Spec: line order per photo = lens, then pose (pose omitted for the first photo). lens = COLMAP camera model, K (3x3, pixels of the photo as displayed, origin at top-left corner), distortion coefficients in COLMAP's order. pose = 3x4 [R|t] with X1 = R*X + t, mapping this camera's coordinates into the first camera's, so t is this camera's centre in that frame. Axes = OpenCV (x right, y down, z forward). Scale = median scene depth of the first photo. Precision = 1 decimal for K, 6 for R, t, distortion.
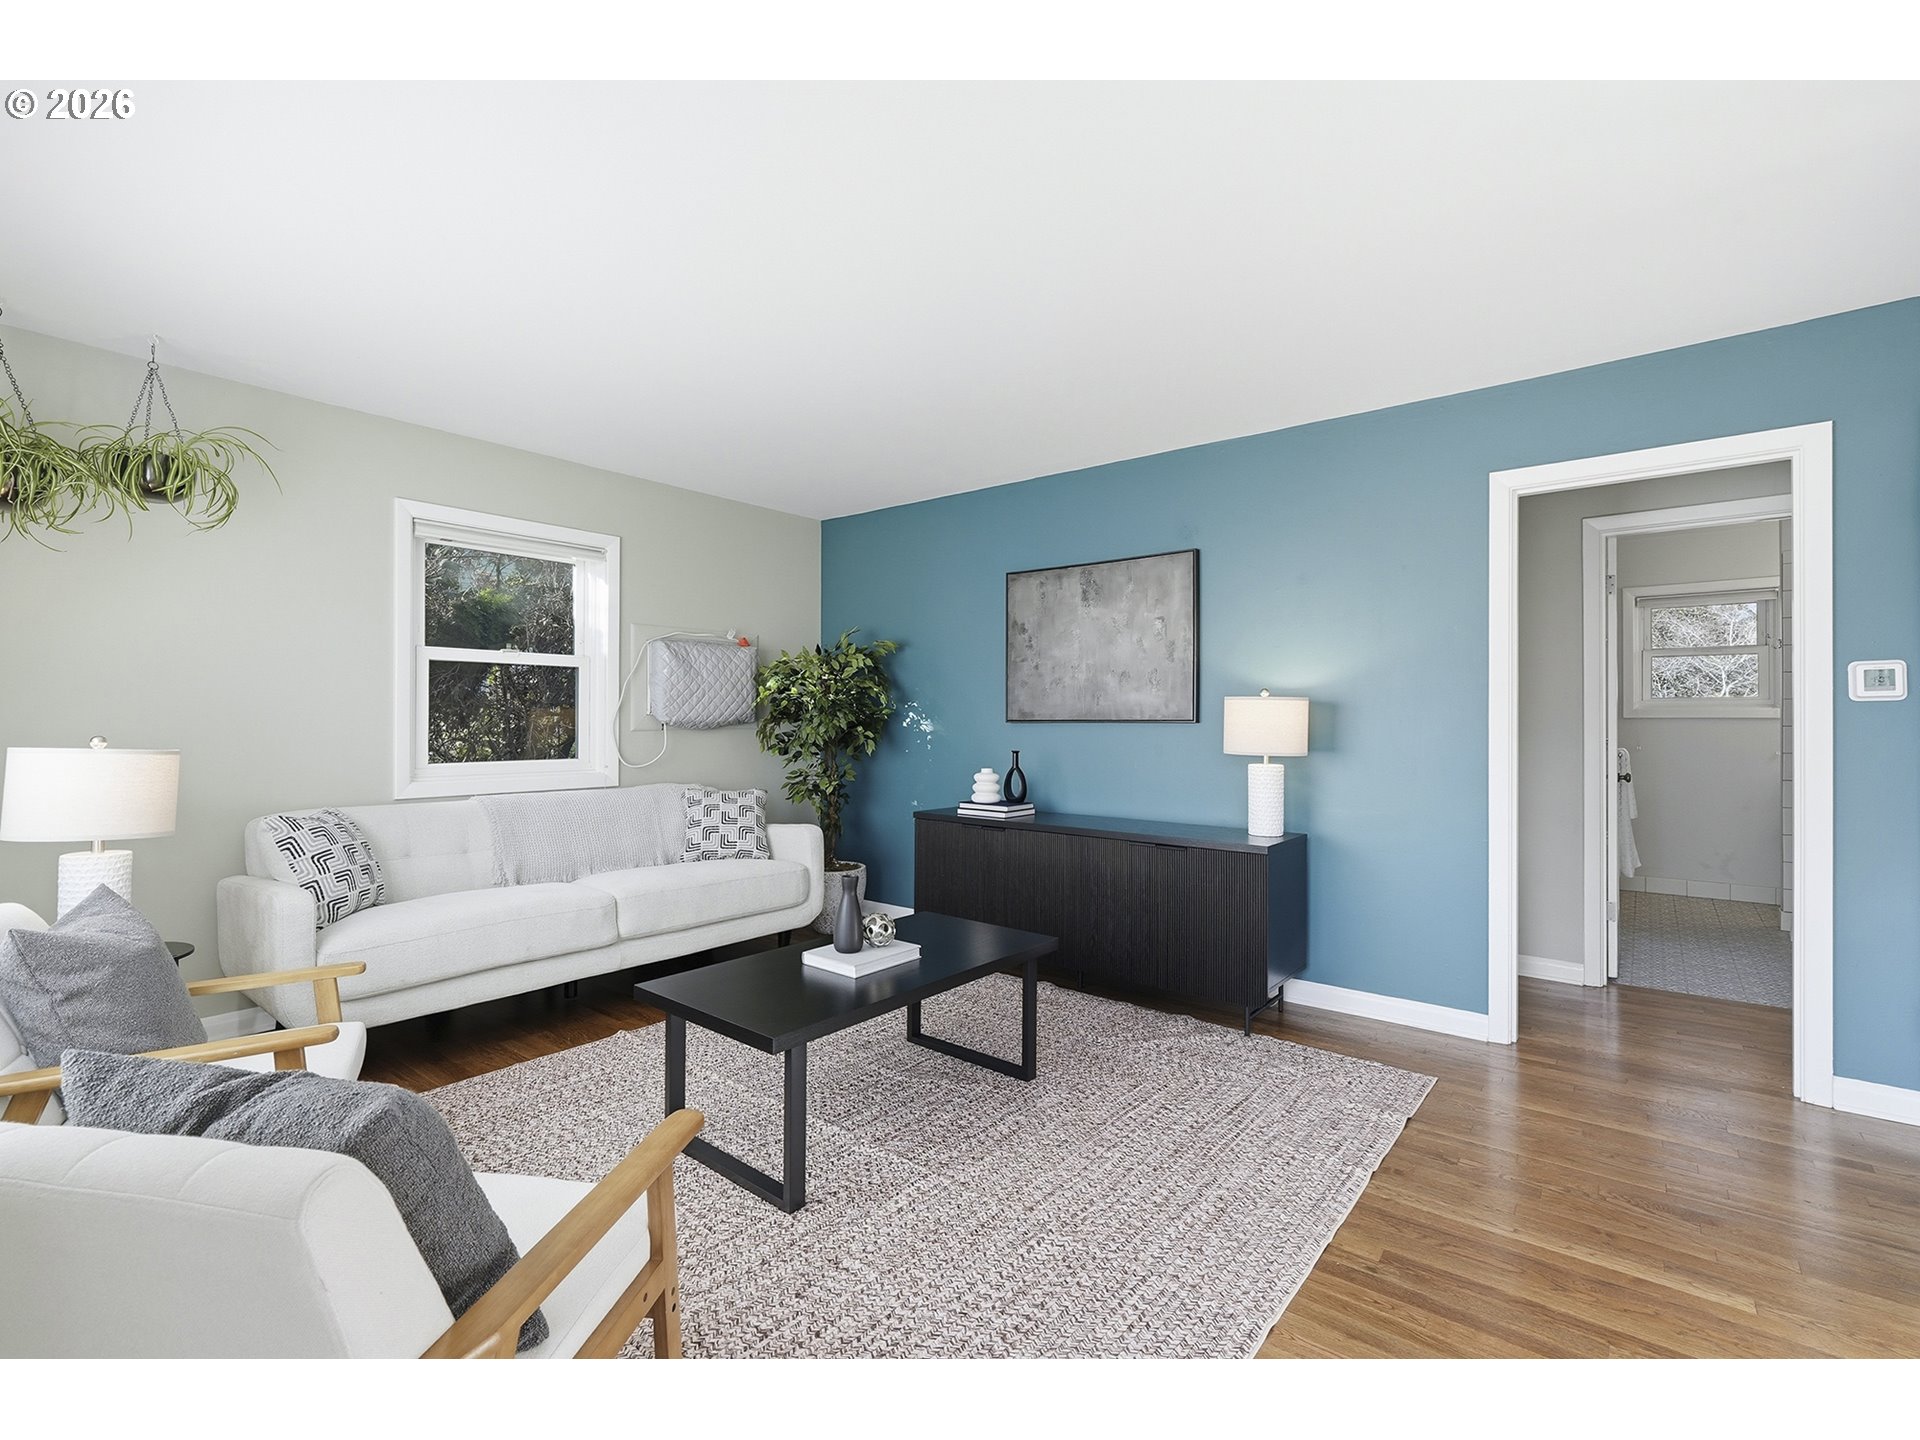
lens RADIAL K [[867.3, 0, 944.9], [0, 867.3, 725.5], [0, 0, 1]] dist [-0.003339, 0.002496]
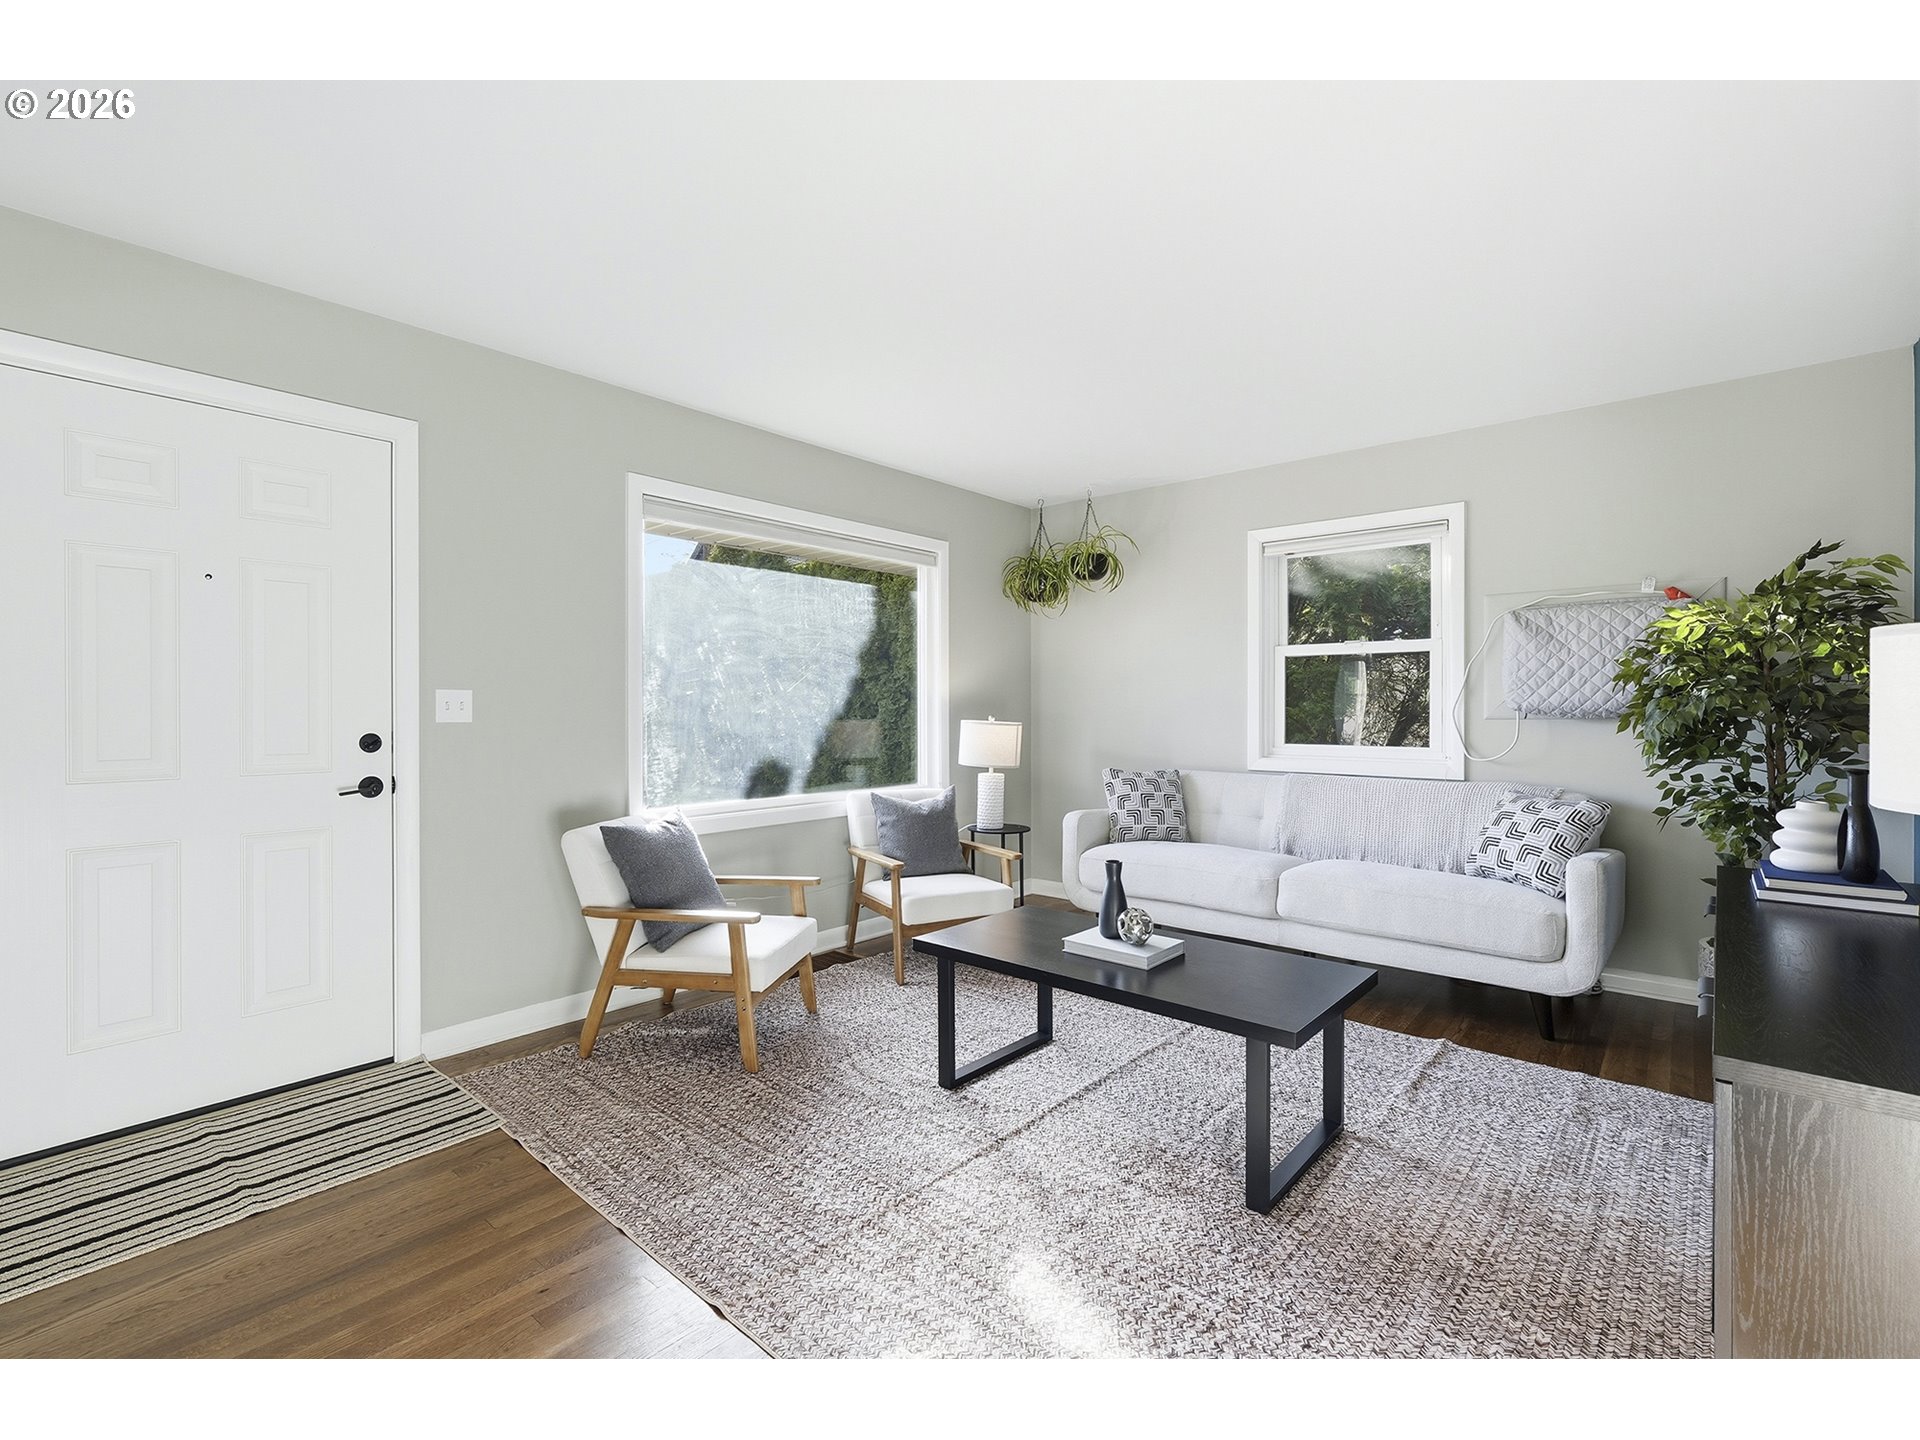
lens RADIAL K [[867.3, 0, 951.4], [0, 867.3, 708.5], [0, 0, 1]] dist [-0.003339, 0.002496]
pose [[-0.019603, -0.004393, -0.999798, 0.551079], [-0.009819, 0.999943, -0.004202, 0.004590], [0.999760, 0.009735, -0.019645, 0.514954]]
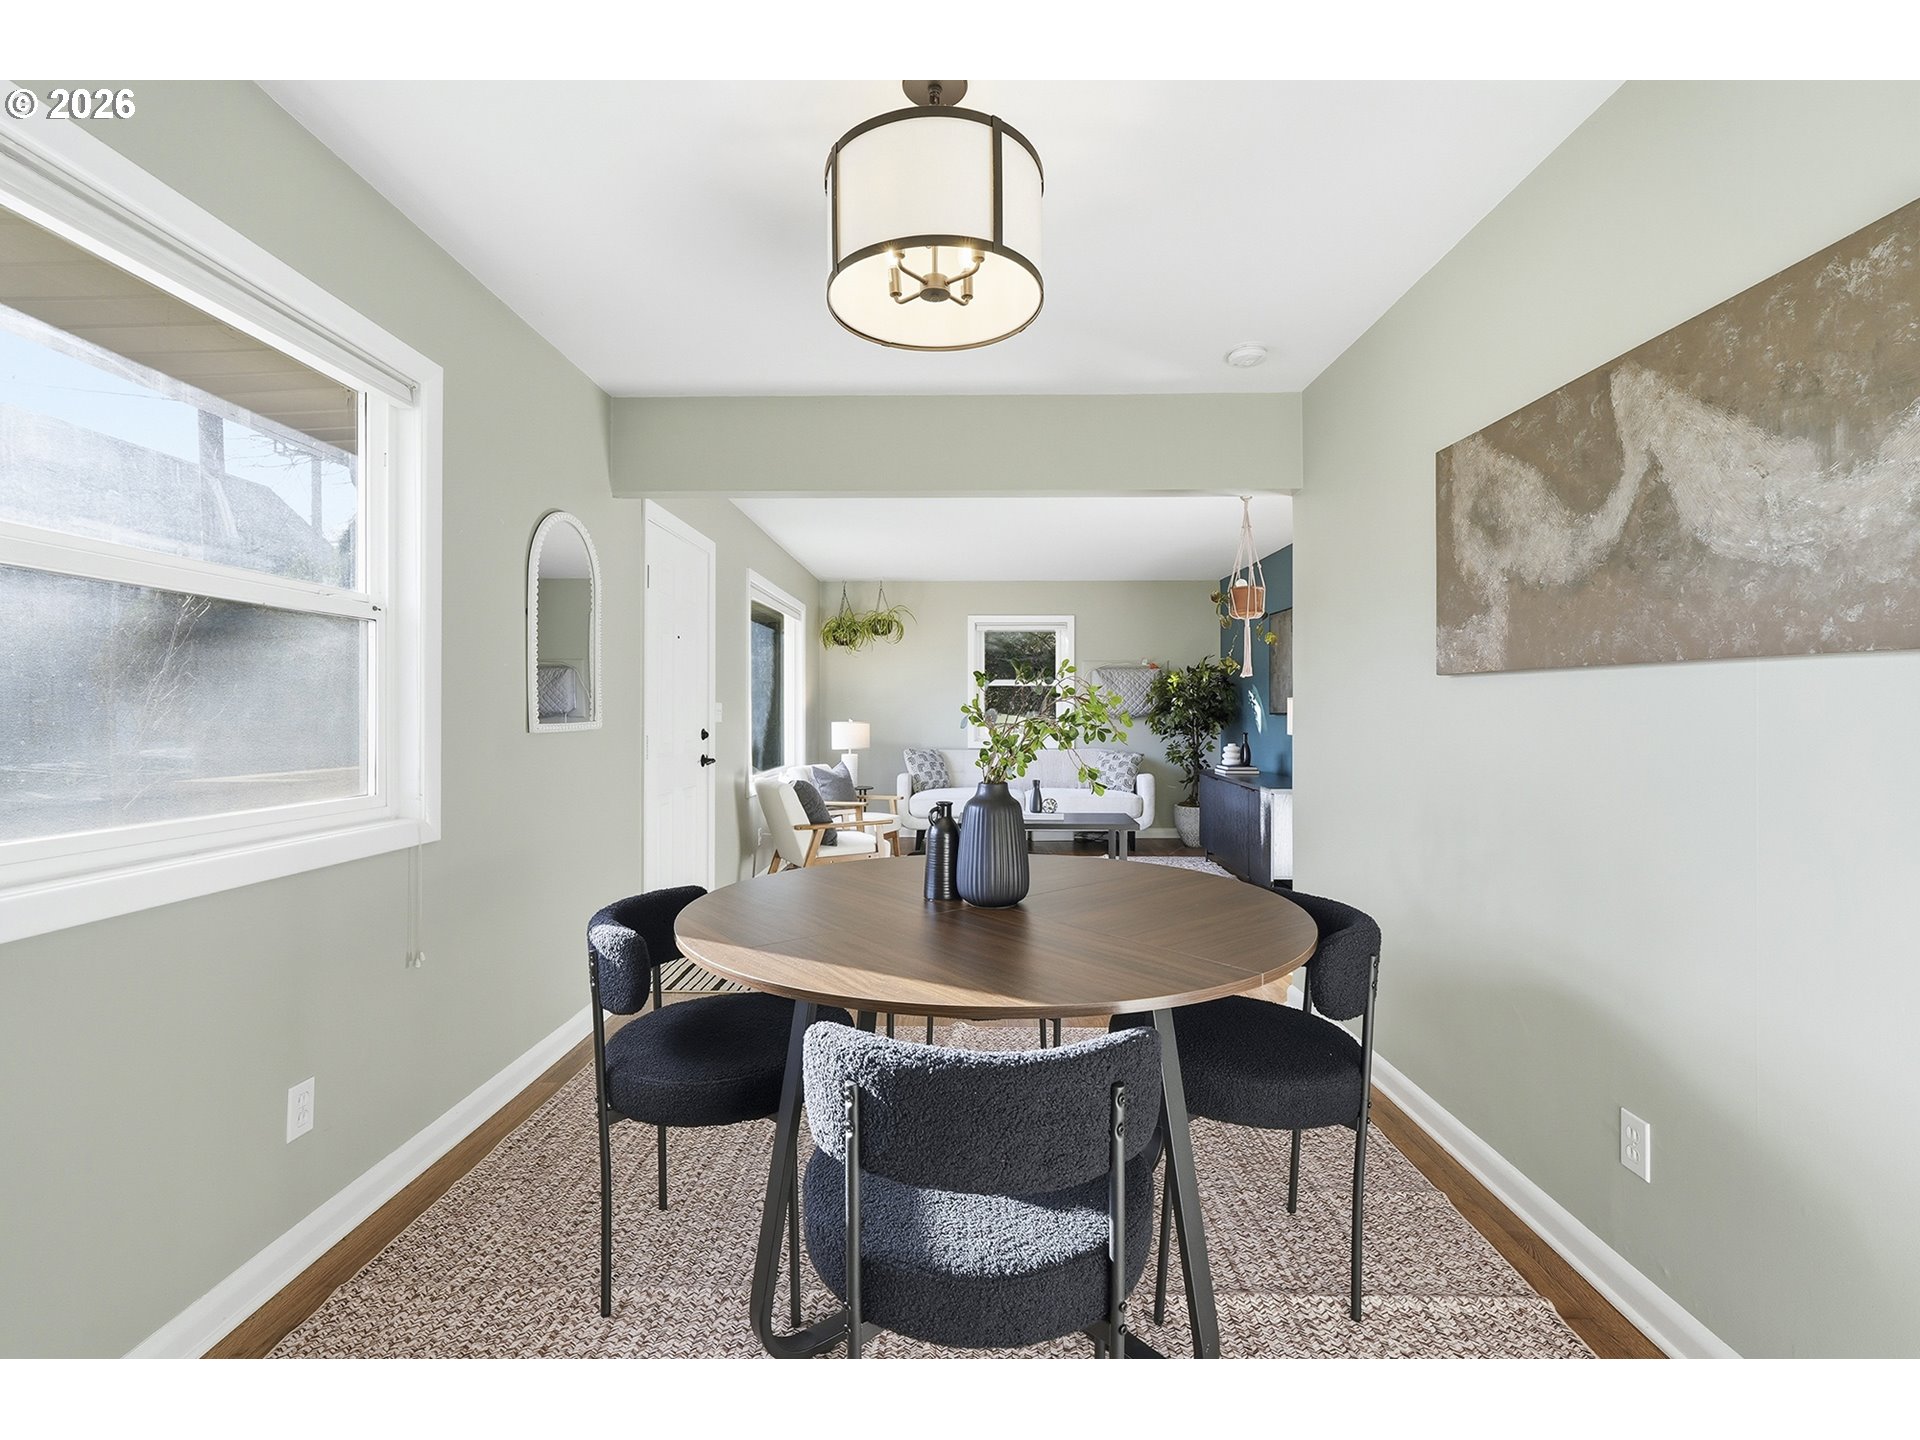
lens RADIAL K [[867.3, 0, 924.6], [0, 867.3, 714.6], [0, 0, 1]] dist [-0.003339, 0.002496]
pose [[0.598569, -0.001843, -0.801069, 0.972996], [-0.006919, 0.999948, -0.007470, 0.013082], [0.801041, 0.010013, 0.598525, -0.392856]]
